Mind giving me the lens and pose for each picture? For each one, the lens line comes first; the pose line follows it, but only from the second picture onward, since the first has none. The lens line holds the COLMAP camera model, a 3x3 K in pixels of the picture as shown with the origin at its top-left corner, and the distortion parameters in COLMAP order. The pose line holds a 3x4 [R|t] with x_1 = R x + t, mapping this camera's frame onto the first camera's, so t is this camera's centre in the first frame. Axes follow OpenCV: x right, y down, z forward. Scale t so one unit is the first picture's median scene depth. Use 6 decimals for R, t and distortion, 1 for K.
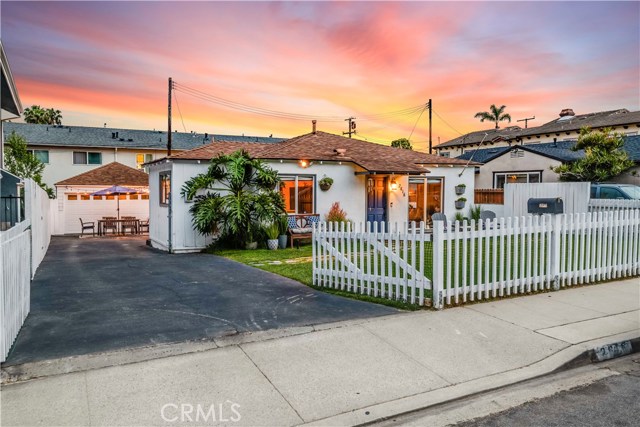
lens RADIAL K [[495.9, 0, 320.0], [0, 495.9, 213.5], [0, 0, 1]] dist [0.036549, 0.000907]
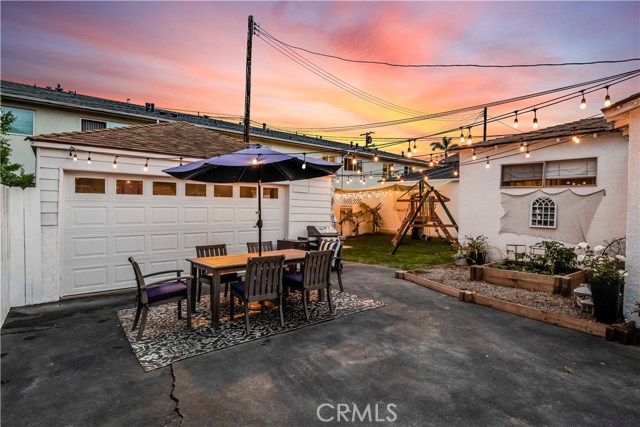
lens RADIAL K [[321.1, 0, 320.0], [0, 321.1, 213.5], [0, 0, 1]] dist [-0.002018, -0.001436]
pose [[0.979571, 0.003953, 0.201060, -0.564965], [0.000336, 0.999773, -0.021291, -0.013024], [-0.201098, 0.020923, 0.979348, 1.107724]]
